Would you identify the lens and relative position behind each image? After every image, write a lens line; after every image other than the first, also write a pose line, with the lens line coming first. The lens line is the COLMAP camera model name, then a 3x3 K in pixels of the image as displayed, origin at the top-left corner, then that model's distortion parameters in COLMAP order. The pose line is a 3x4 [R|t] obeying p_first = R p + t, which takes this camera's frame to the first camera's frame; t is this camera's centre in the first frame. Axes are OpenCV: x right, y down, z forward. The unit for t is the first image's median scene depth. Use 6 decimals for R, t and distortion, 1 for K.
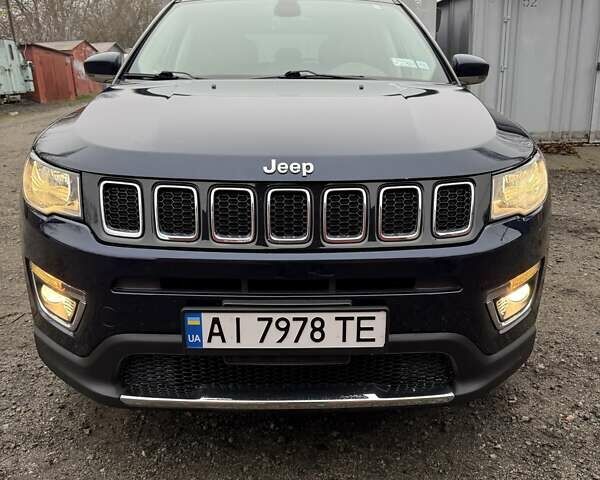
lens RADIAL K [[581.0, 0, 300.6], [0, 581.0, 237.2], [0, 0, 1]] dist [0.030148, 0.000000]
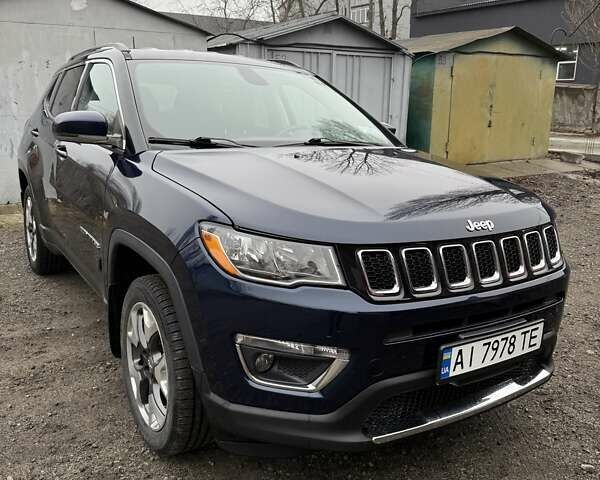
lens RADIAL K [[581.0, 0, 299.5], [0, 581.0, 243.5], [0, 0, 1]] dist [0.030148, 0.000000]
pose [[0.843402, -0.096635, 0.528521, -1.064372], [0.120295, 0.992683, -0.010462, -0.115100], [-0.523643, 0.072402, 0.848856, 0.101376]]
